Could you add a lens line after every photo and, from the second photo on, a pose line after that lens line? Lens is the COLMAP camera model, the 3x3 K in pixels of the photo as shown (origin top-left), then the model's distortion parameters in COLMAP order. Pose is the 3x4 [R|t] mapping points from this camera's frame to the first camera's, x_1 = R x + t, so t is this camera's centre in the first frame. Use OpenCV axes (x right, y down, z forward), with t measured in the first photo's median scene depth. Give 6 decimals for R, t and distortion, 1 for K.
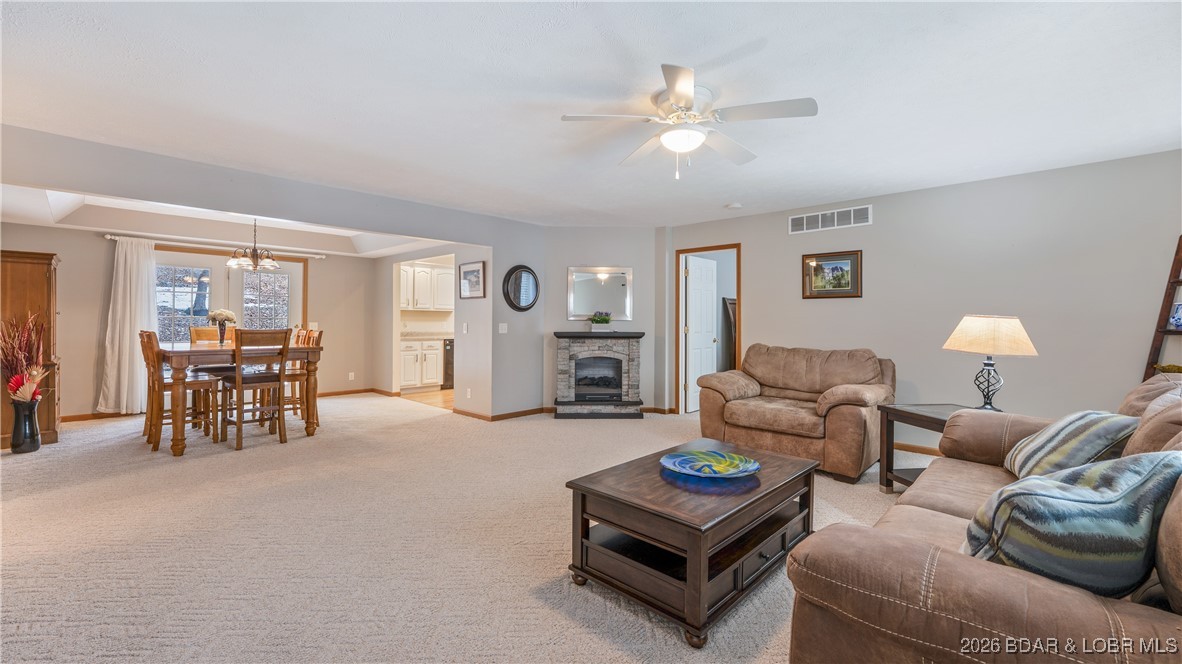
lens RADIAL K [[479.1, 0, 590.3], [0, 479.1, 330.6], [0, 0, 1]] dist [-0.006448, -0.000378]
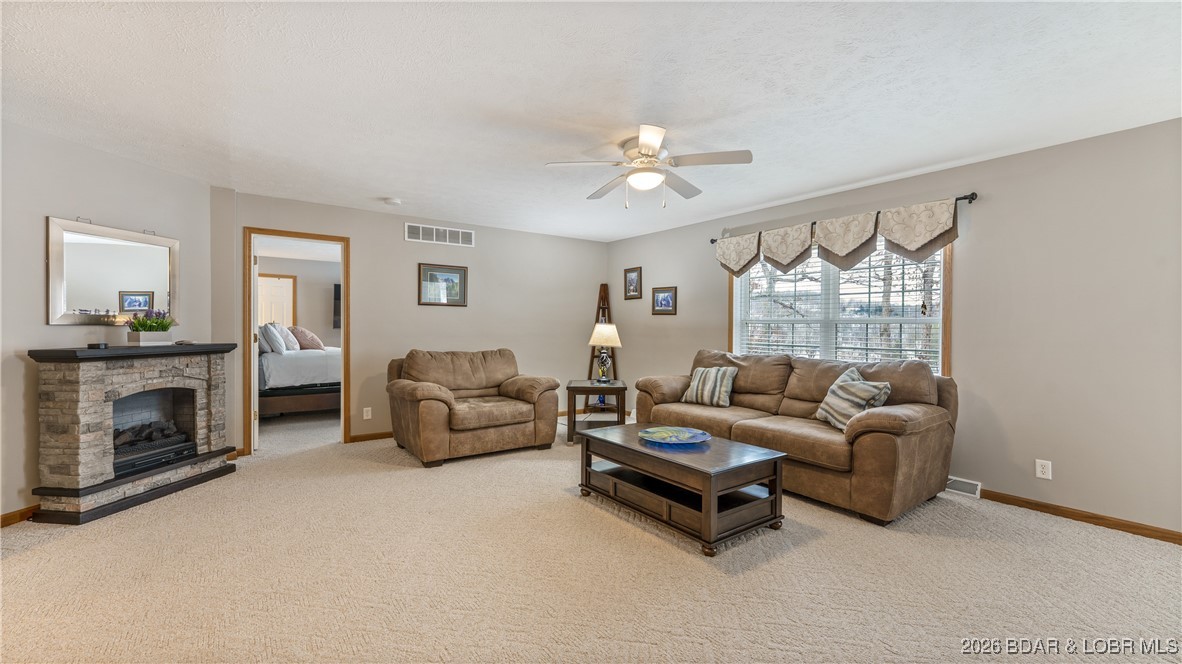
lens RADIAL K [[479.1, 0, 569.9], [0, 479.1, 340.1], [0, 0, 1]] dist [-0.006448, -0.000378]
pose [[0.200018, -0.032852, 0.979241, -0.445688], [0.015257, 0.999421, 0.030412, -0.014091], [-0.979673, 0.008857, 0.200403, 0.400832]]
